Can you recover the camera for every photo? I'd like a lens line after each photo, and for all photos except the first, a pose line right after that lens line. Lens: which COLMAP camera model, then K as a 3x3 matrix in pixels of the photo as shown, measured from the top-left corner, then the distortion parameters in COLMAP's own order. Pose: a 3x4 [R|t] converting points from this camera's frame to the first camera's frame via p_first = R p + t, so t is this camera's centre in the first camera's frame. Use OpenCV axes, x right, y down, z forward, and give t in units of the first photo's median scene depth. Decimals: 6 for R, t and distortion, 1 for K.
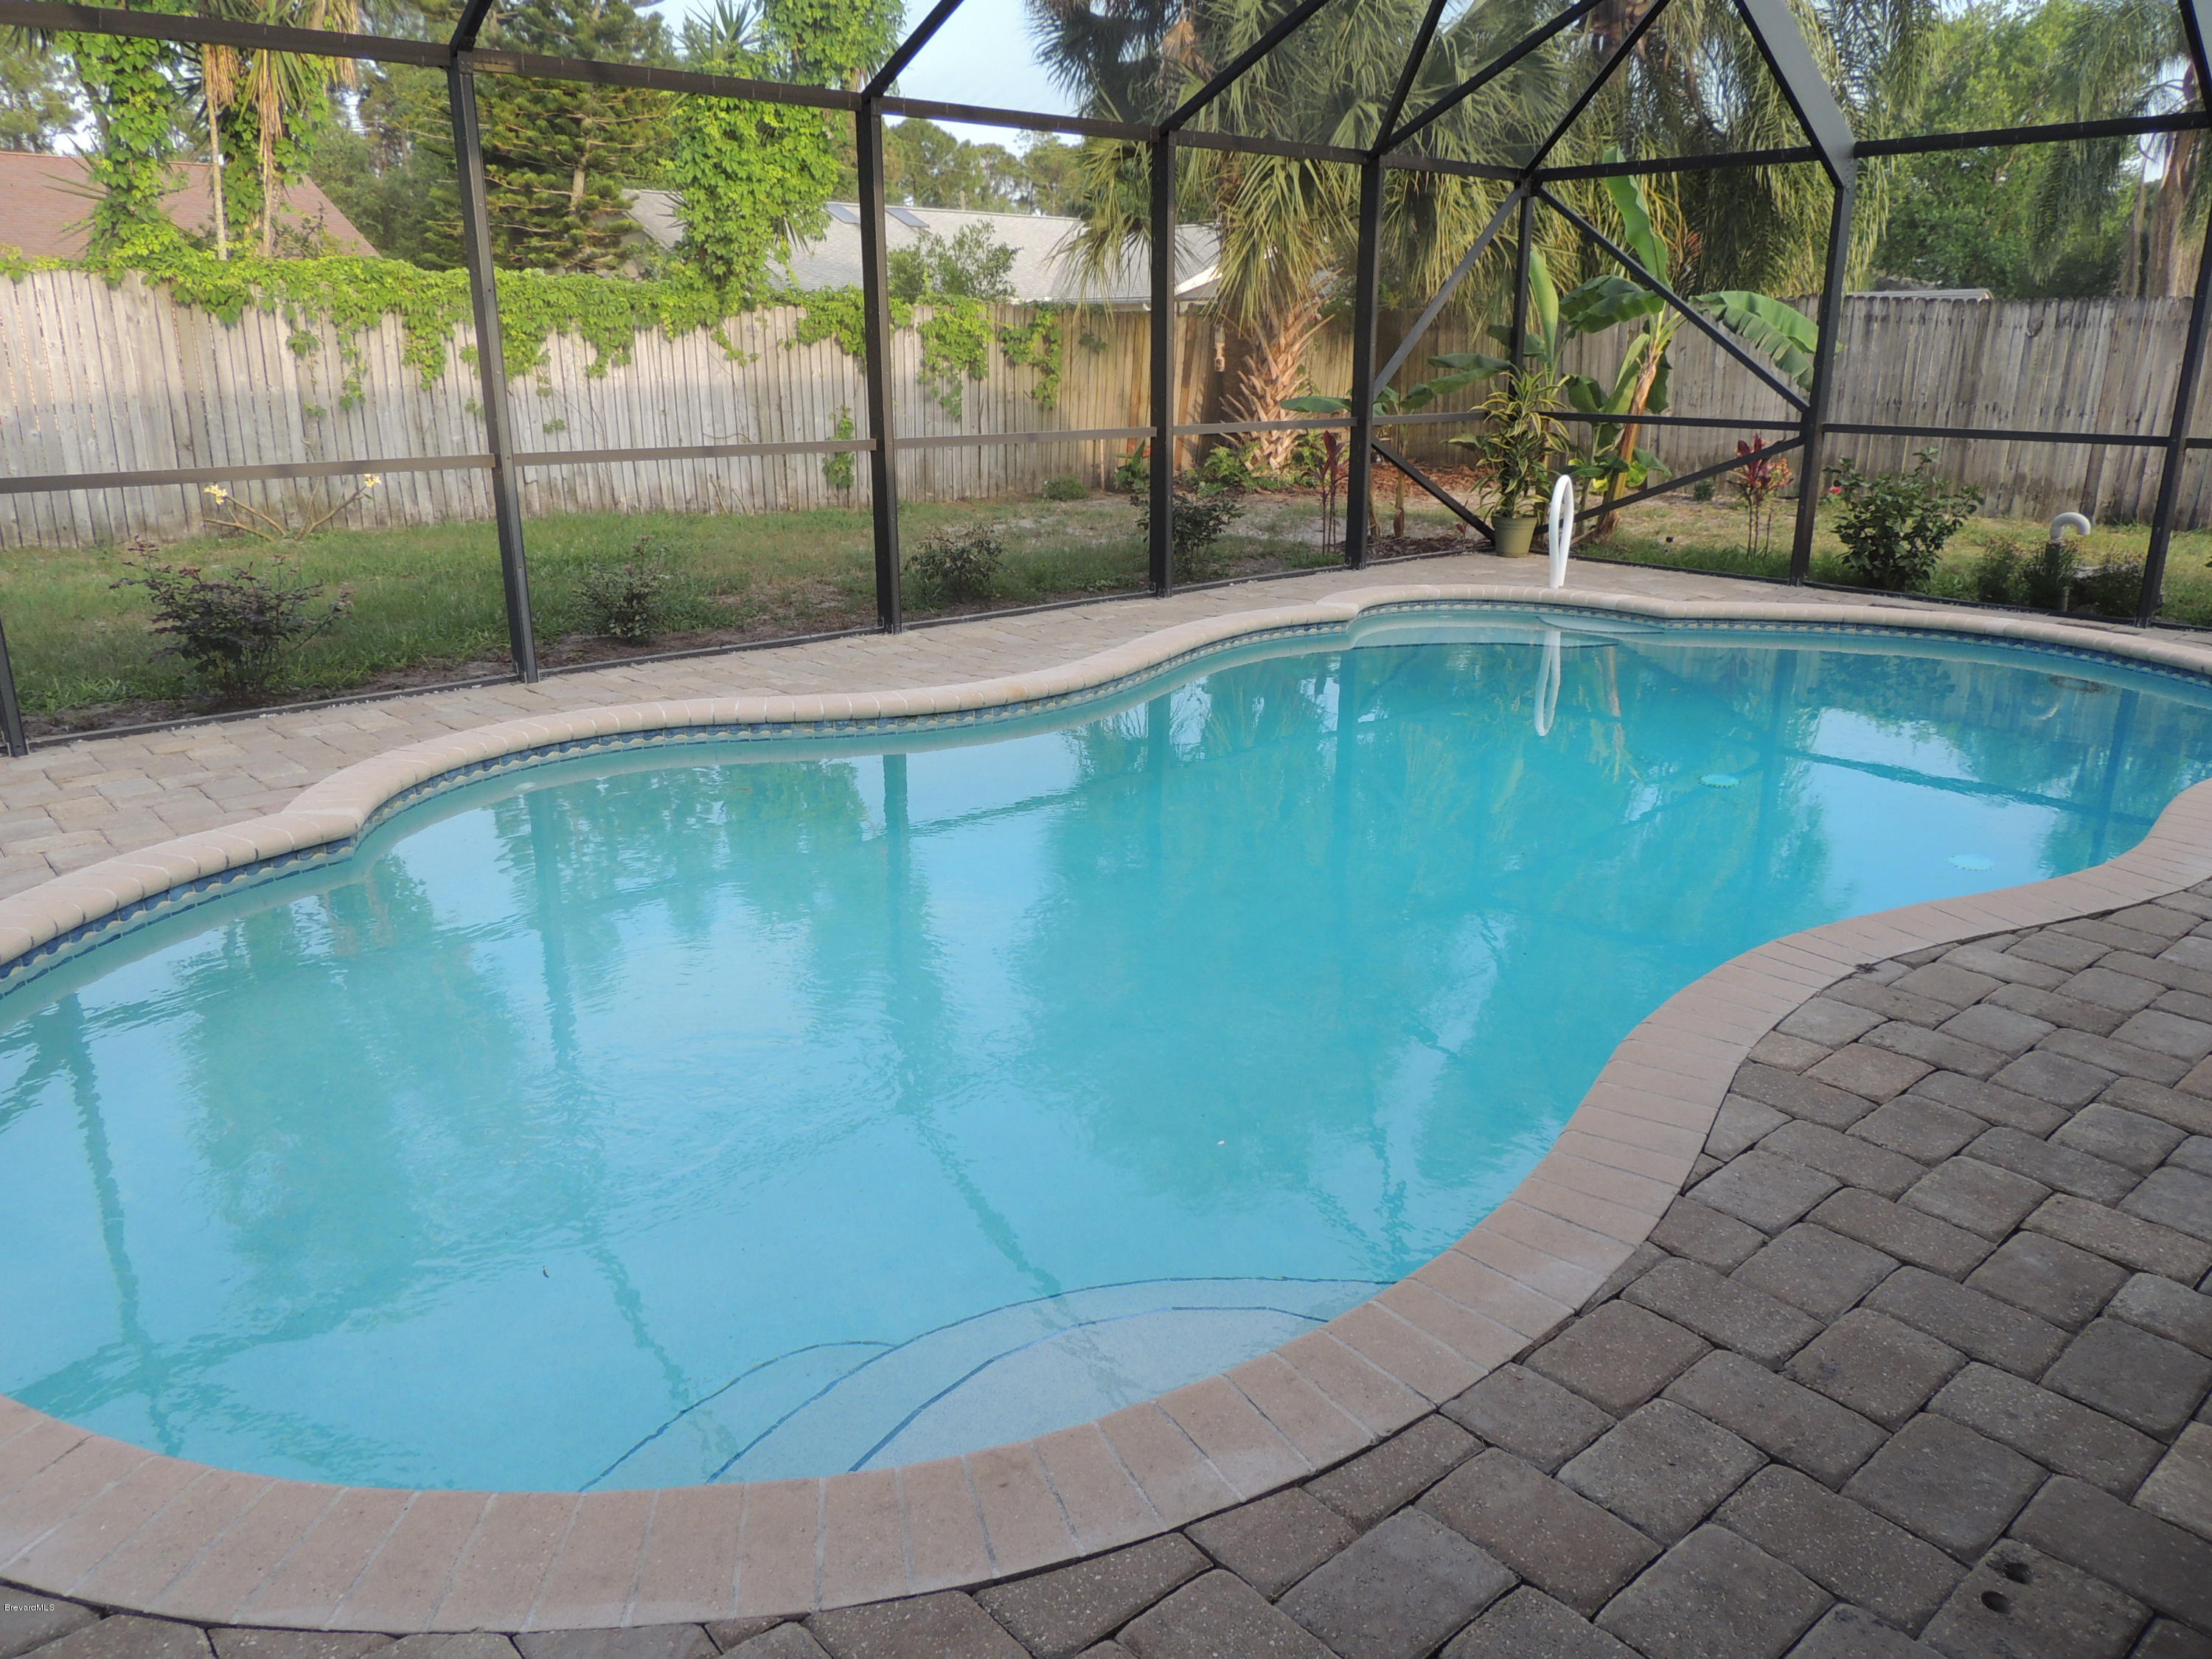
lens RADIAL K [[1573.7, 0, 1102.7], [0, 1573.7, 824.5], [0, 0, 1]] dist [-0.019571, -0.000243]
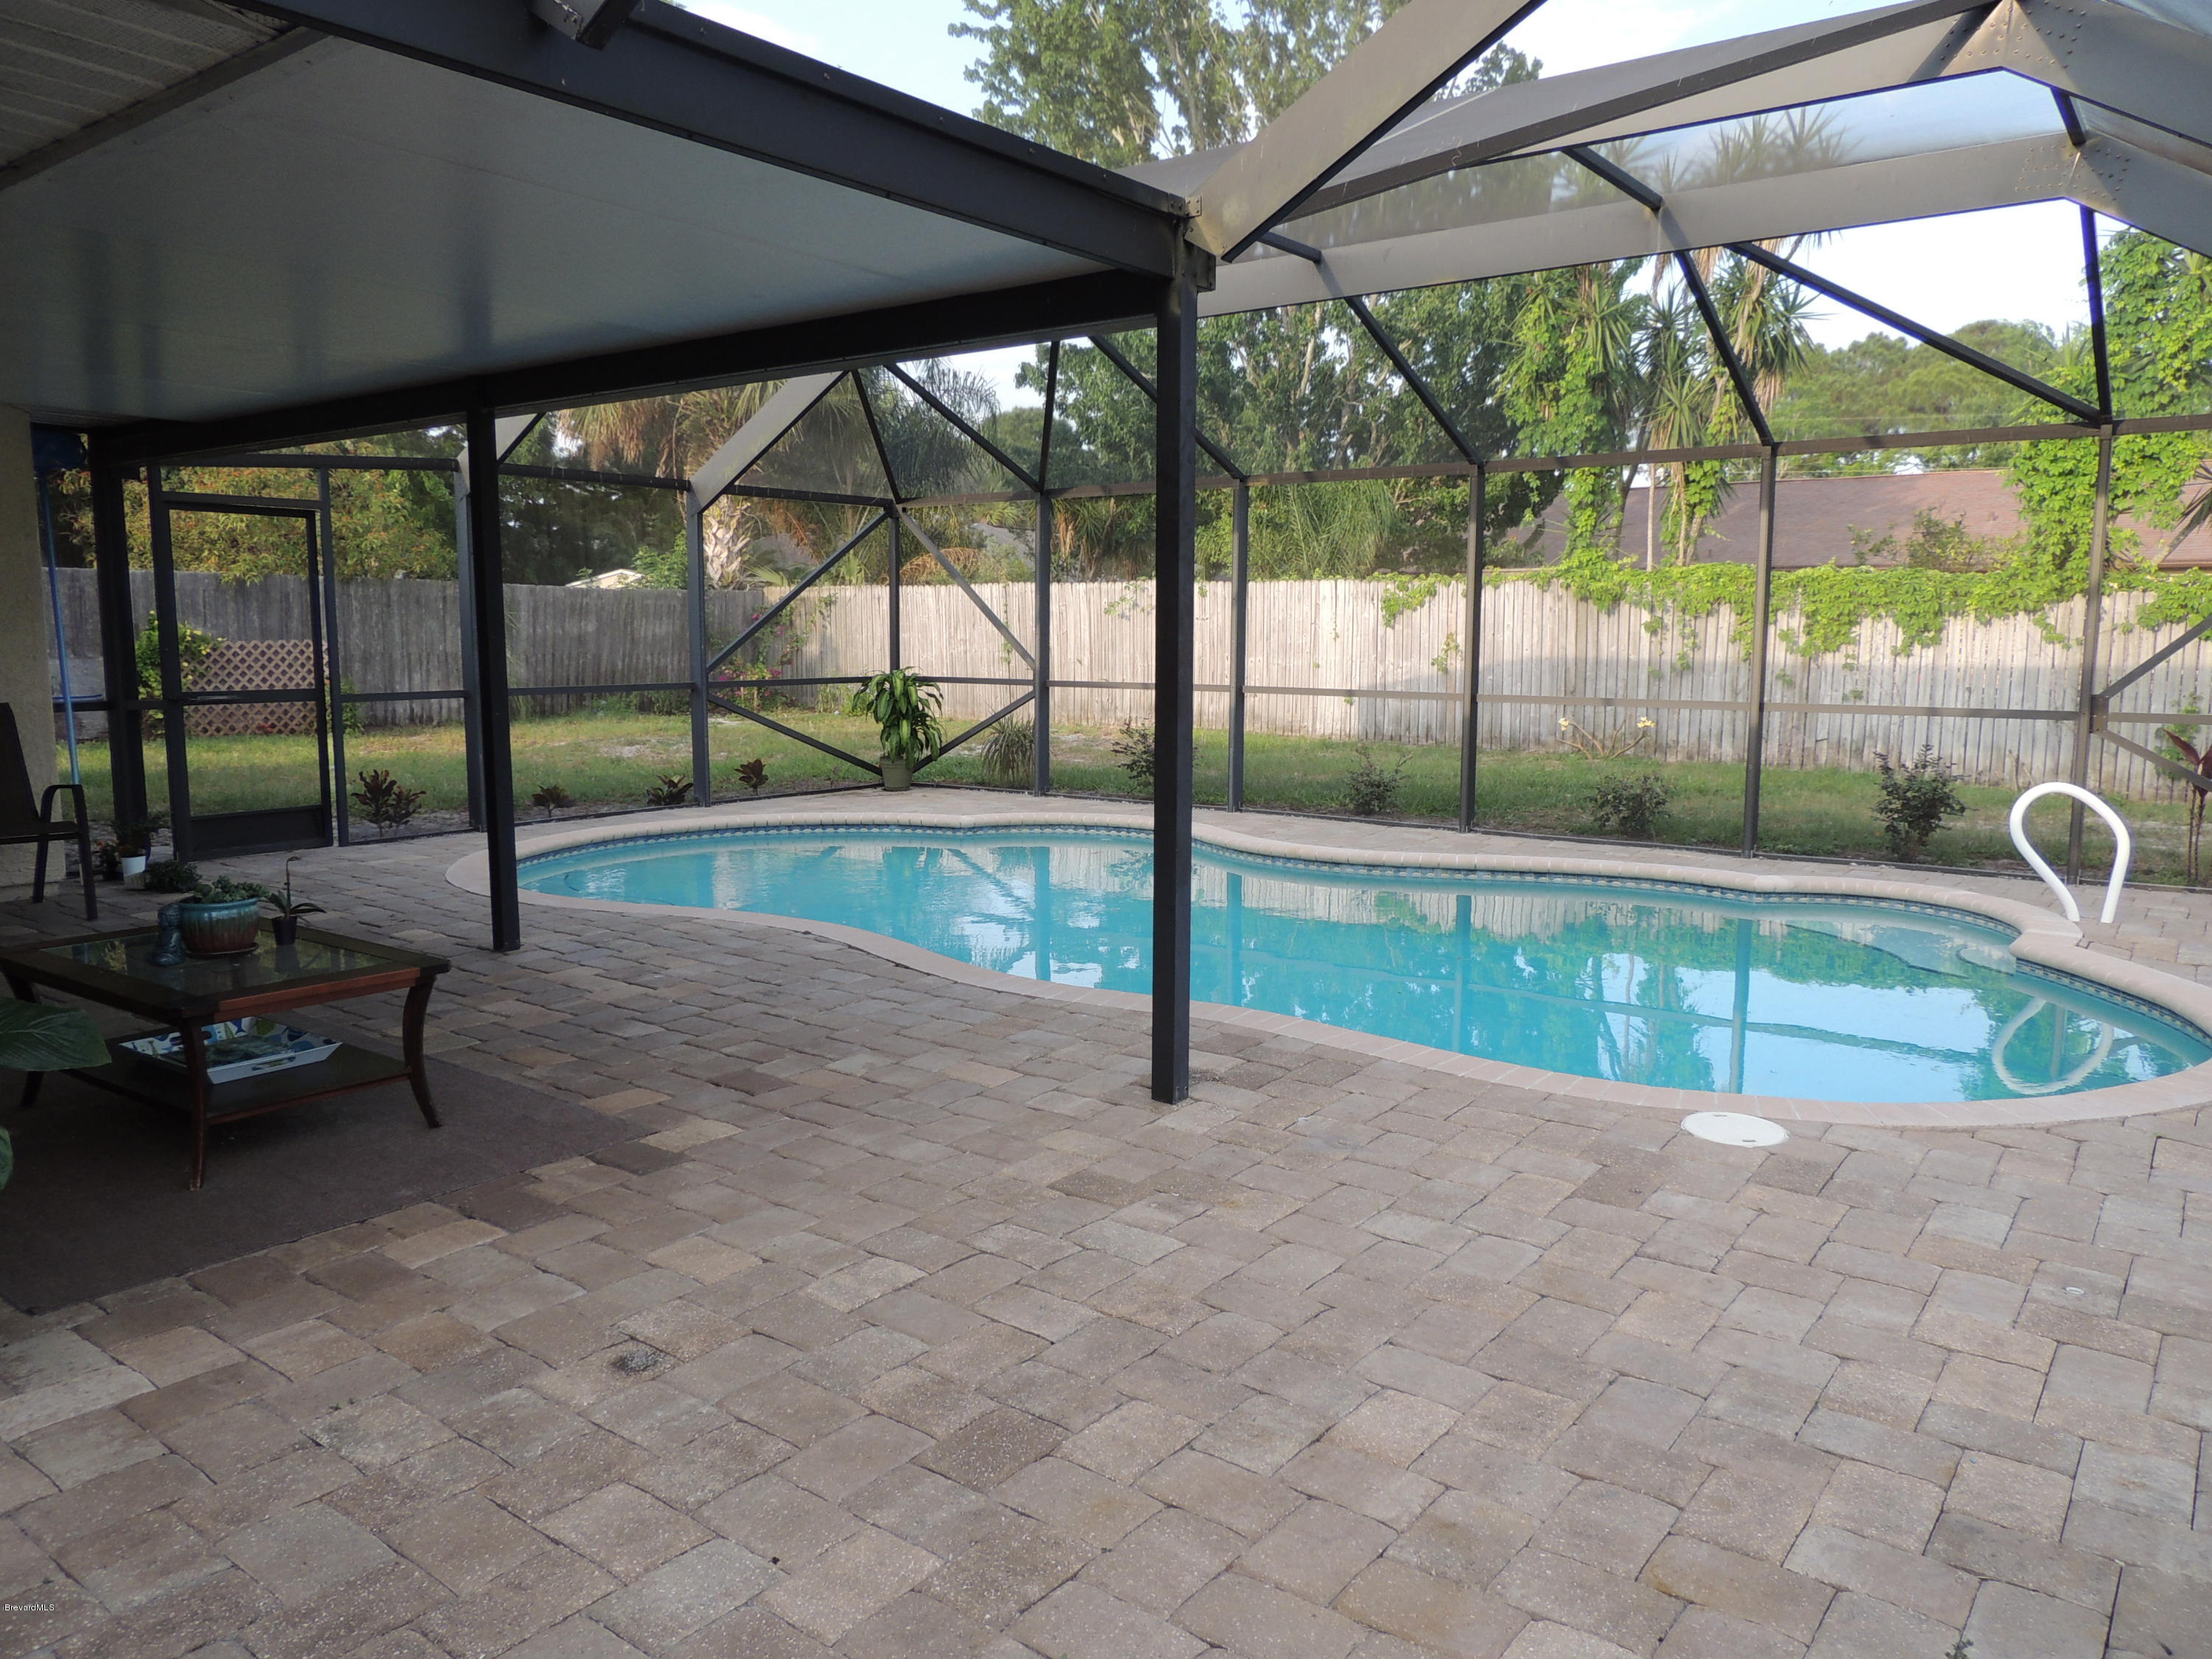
lens RADIAL K [[1573.7, 0, 1088.8], [0, 1573.7, 820.5], [0, 0, 1]] dist [-0.019571, -0.000243]
pose [[0.217615, 0.120089, -0.968619, 0.718645], [-0.282943, 0.957550, 0.055149, -0.074004], [0.934124, 0.262062, 0.242356, 0.229308]]
